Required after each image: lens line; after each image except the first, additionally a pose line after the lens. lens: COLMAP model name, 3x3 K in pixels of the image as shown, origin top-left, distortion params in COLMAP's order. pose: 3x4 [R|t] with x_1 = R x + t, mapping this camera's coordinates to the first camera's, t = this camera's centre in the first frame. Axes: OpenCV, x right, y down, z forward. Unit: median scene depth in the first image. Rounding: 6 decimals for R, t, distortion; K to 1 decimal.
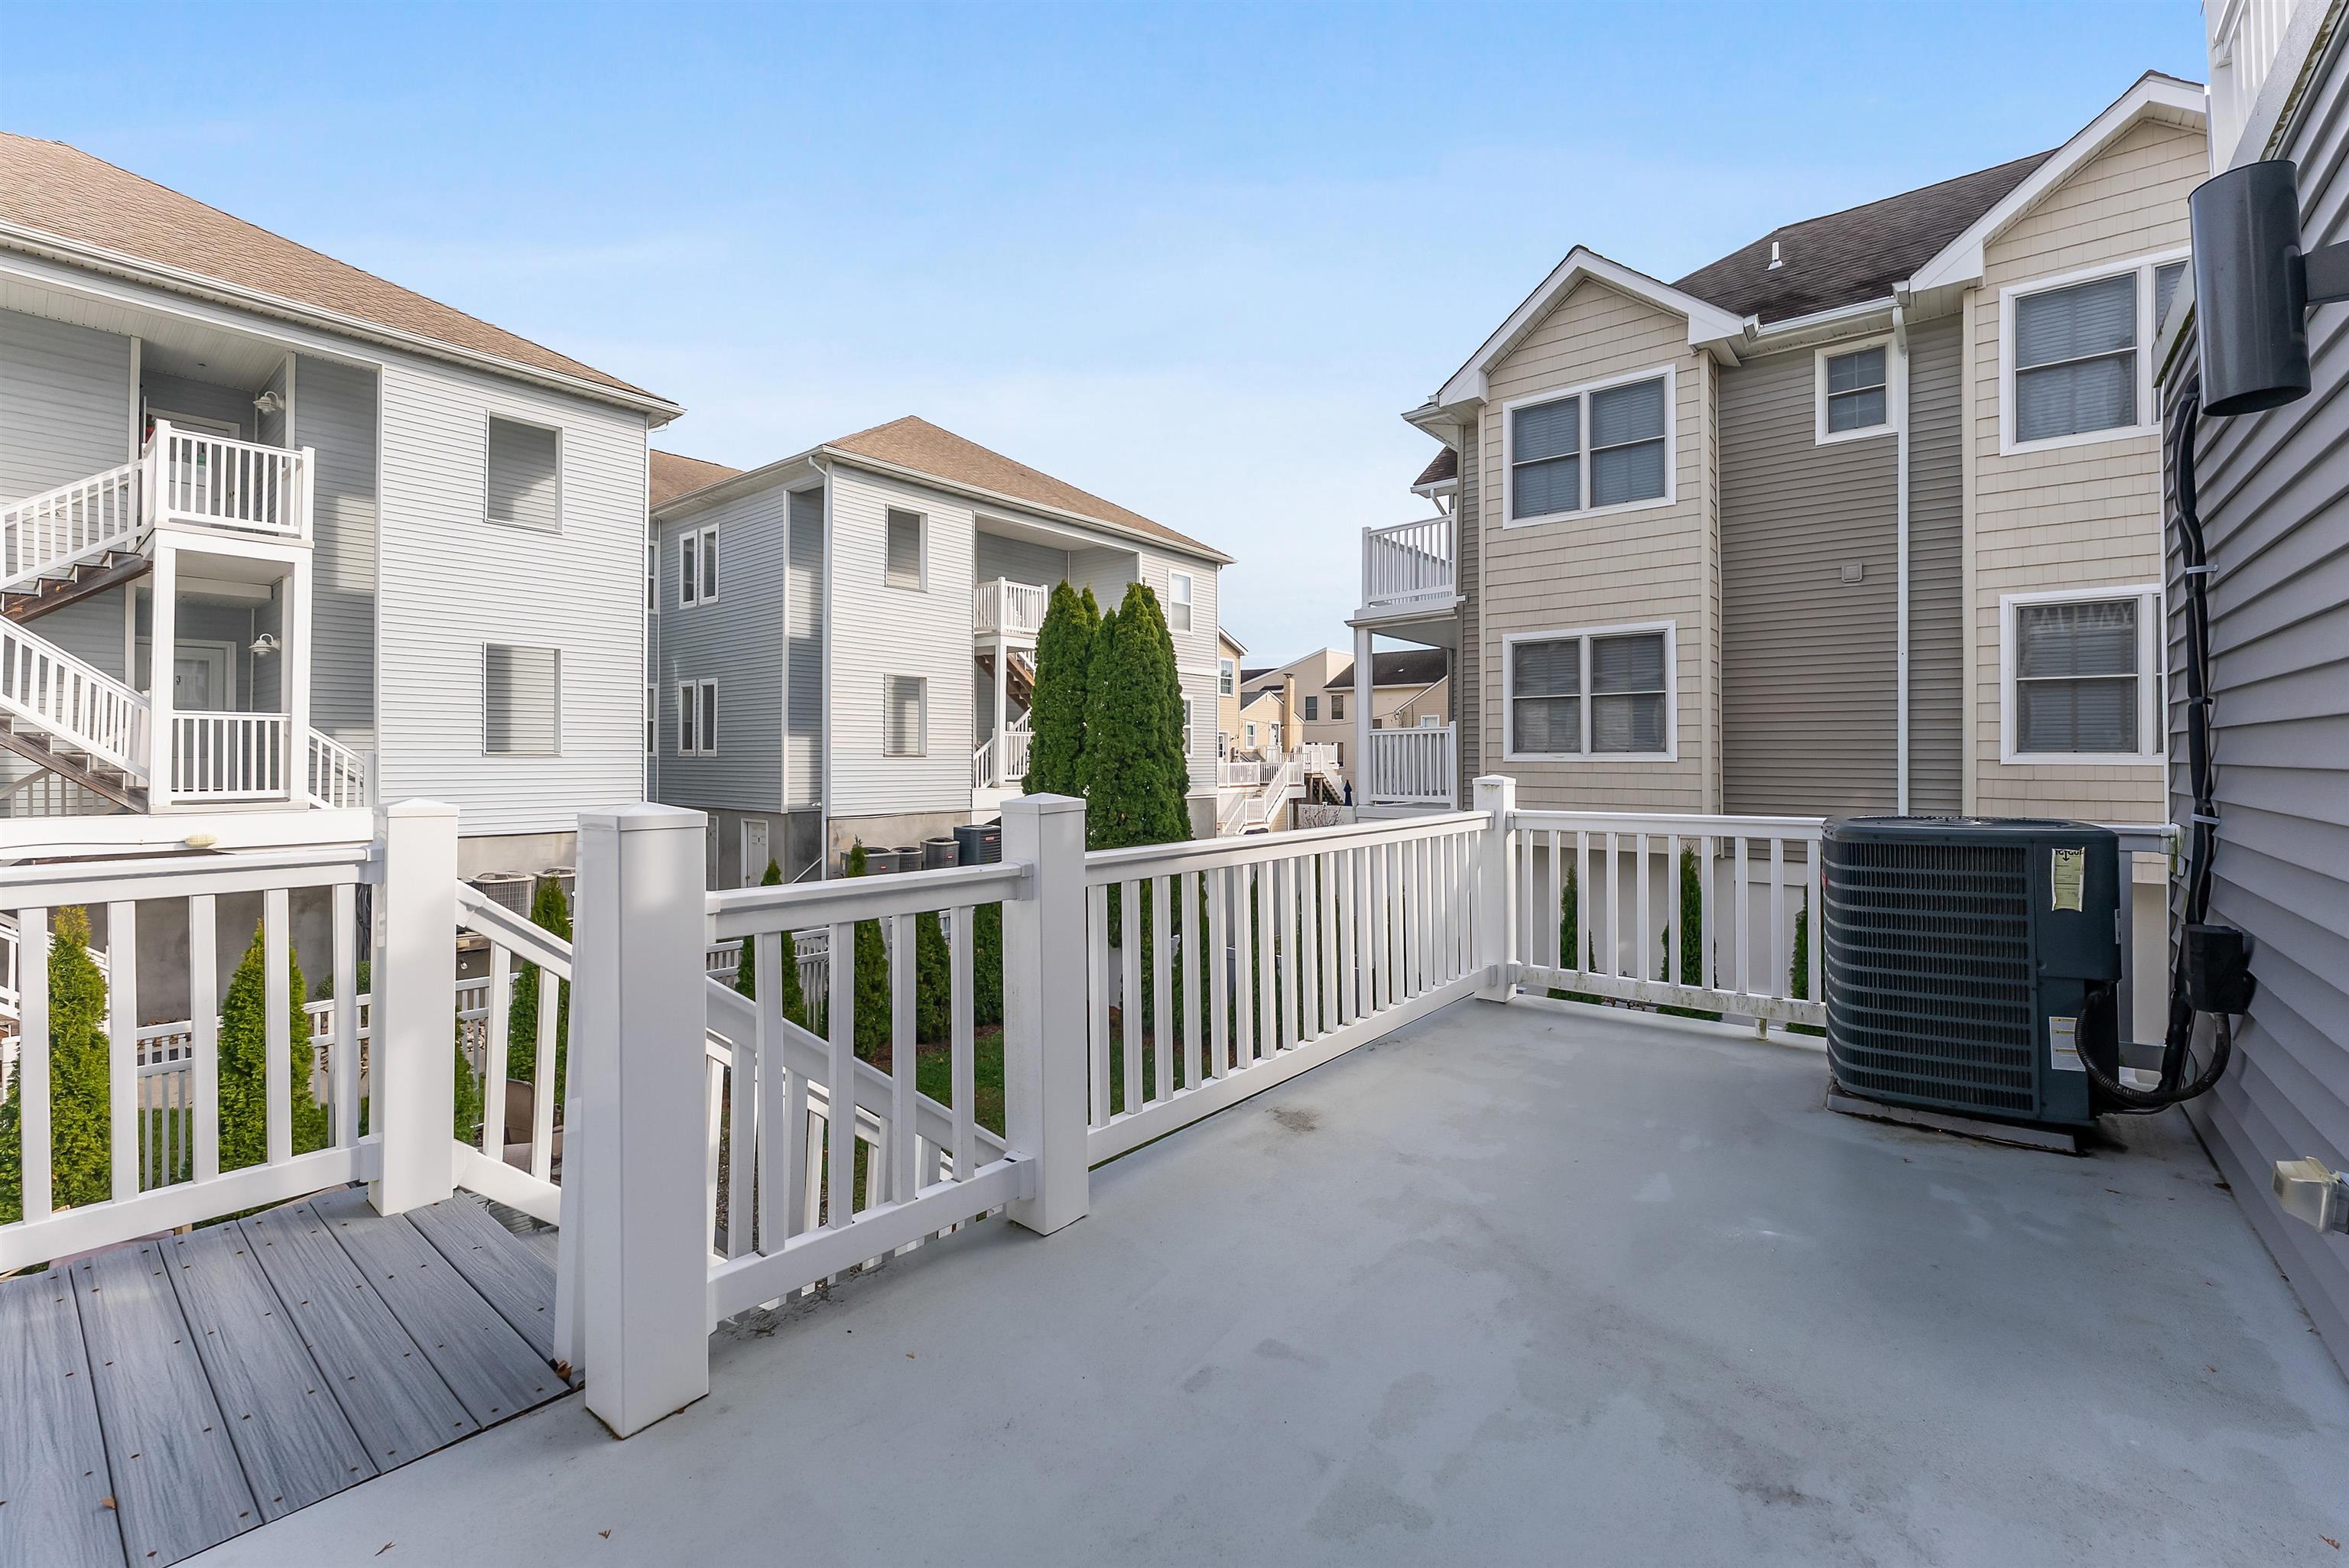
lens RADIAL K [[978.2, 0, 1171.9], [0, 978.2, 764.4], [0, 0, 1]] dist [-0.000824, 0.000409]
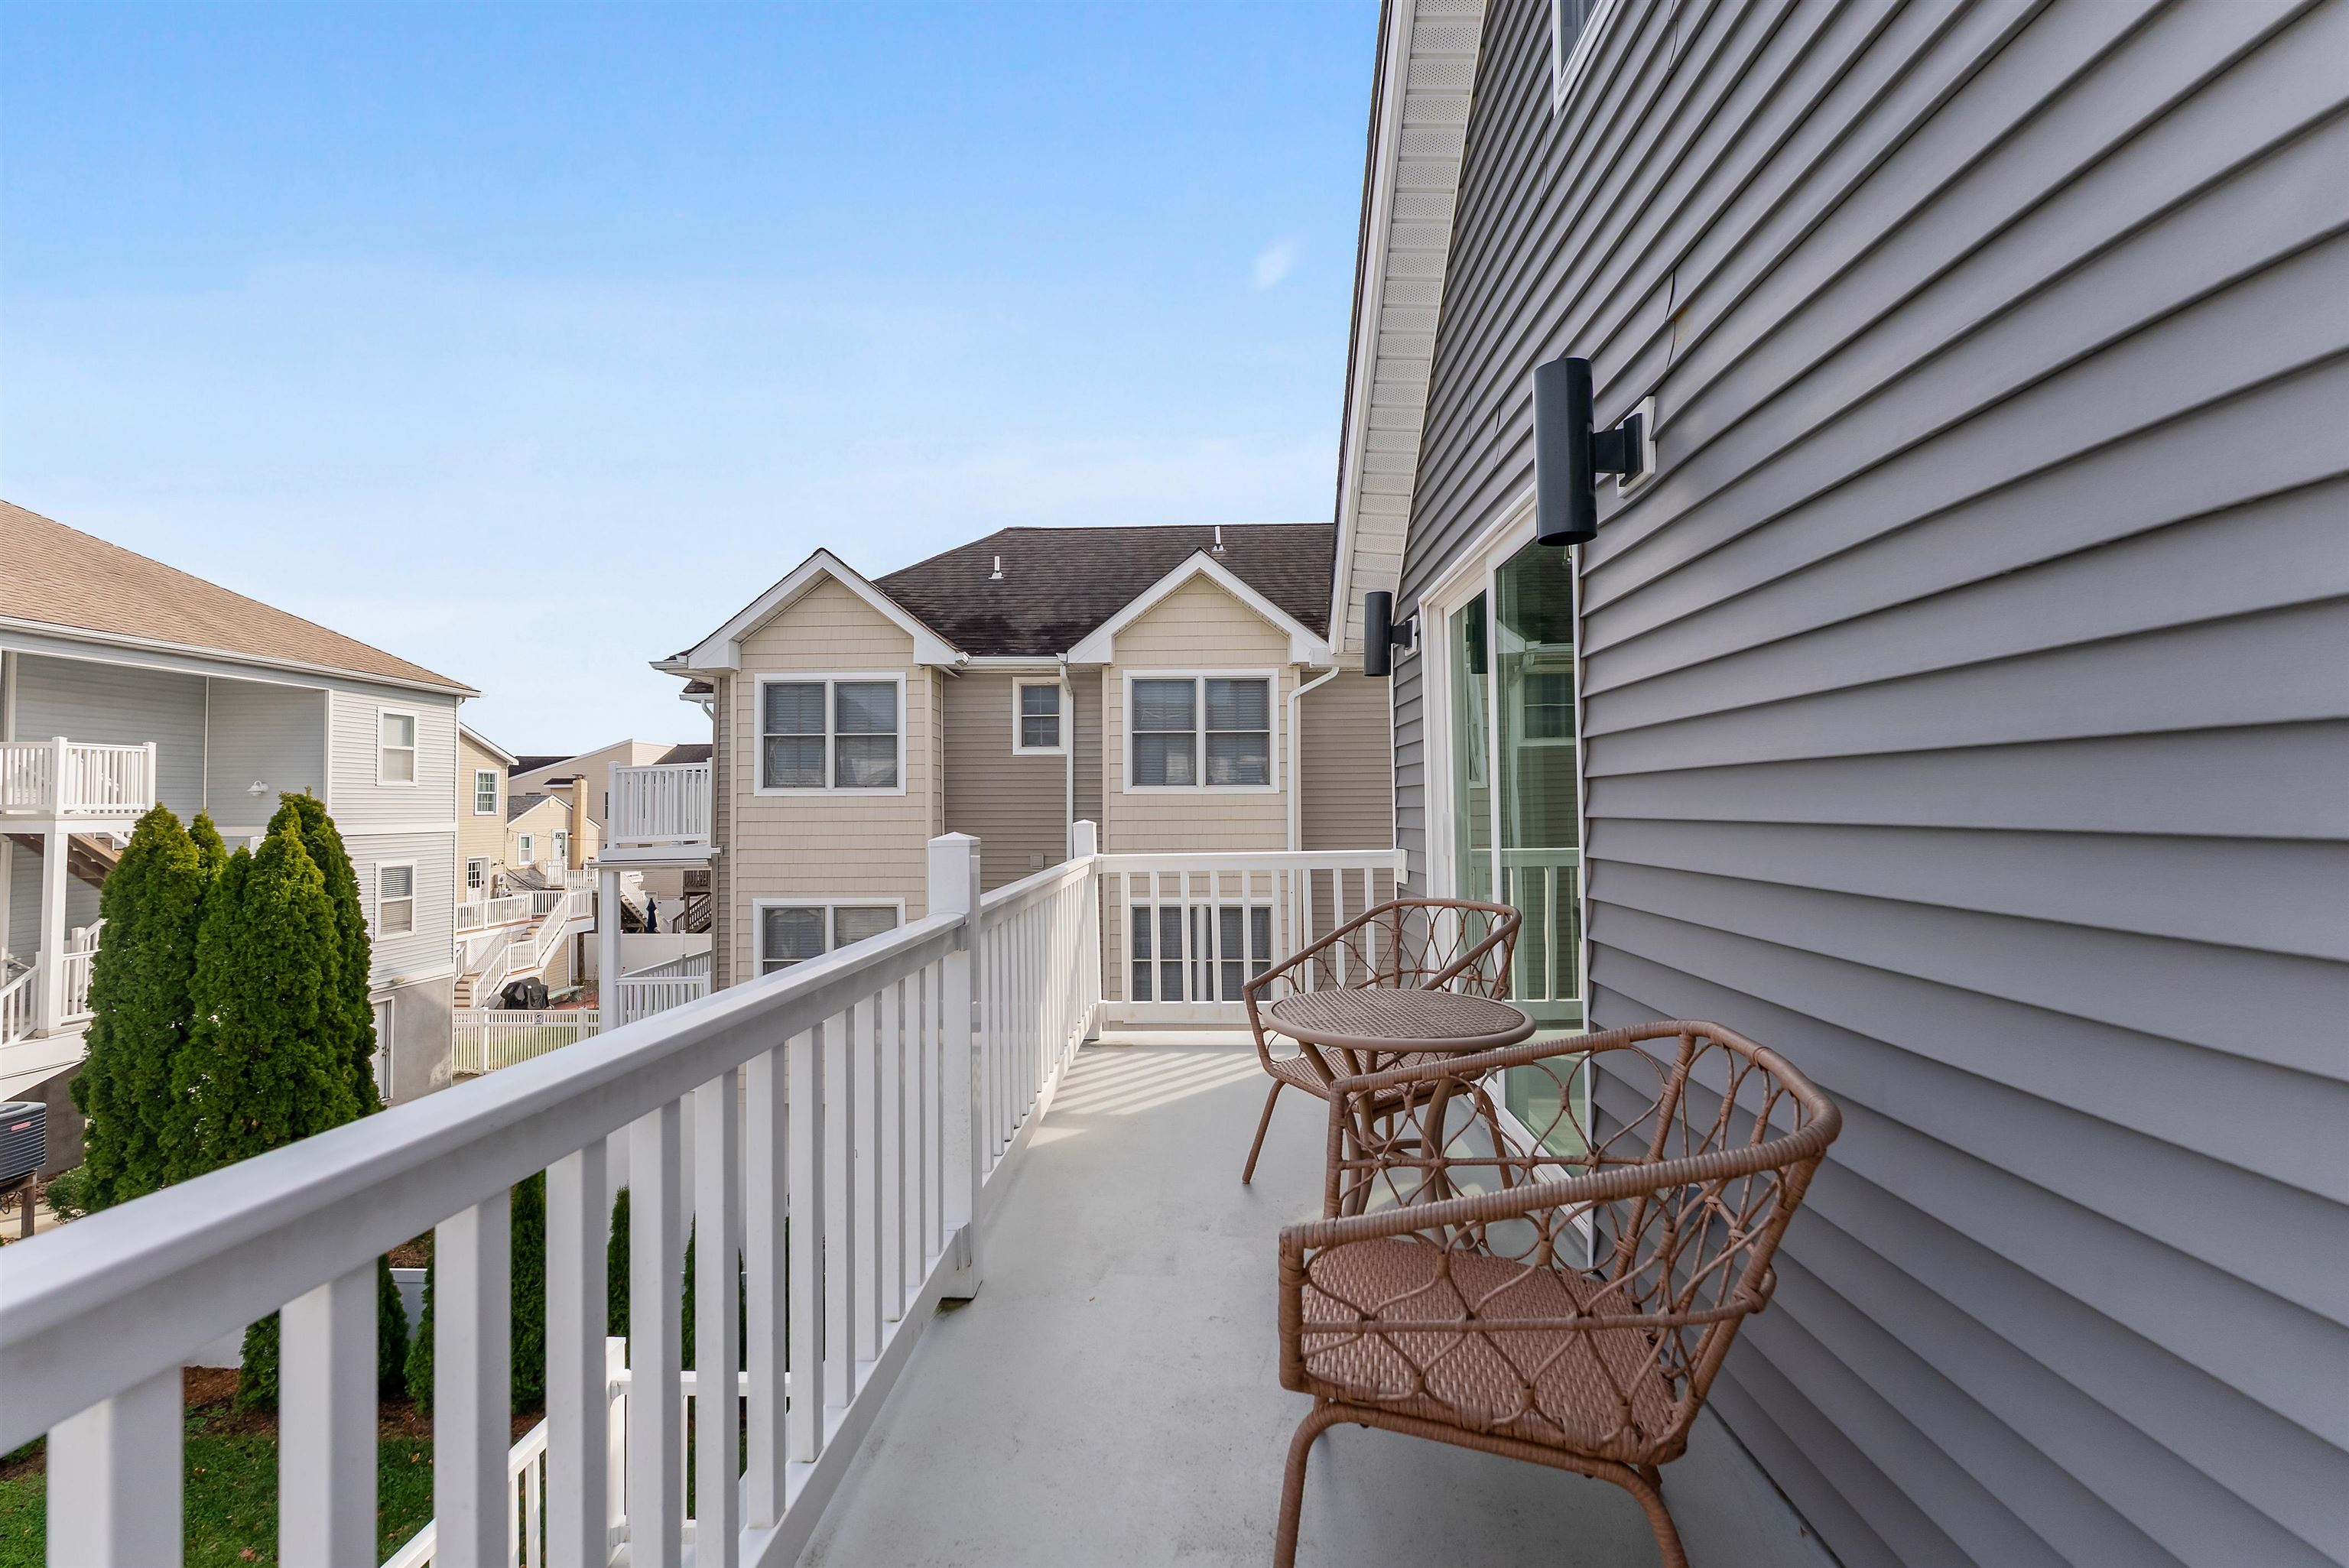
lens RADIAL K [[978.2, 0, 1182.3], [0, 978.2, 790.3], [0, 0, 1]] dist [-0.000824, 0.000409]
pose [[0.796005, 0.010554, 0.605198, 0.074313], [0.003587, 0.999748, -0.022152, -0.221832], [-0.605280, 0.019803, 0.795766, -0.091181]]
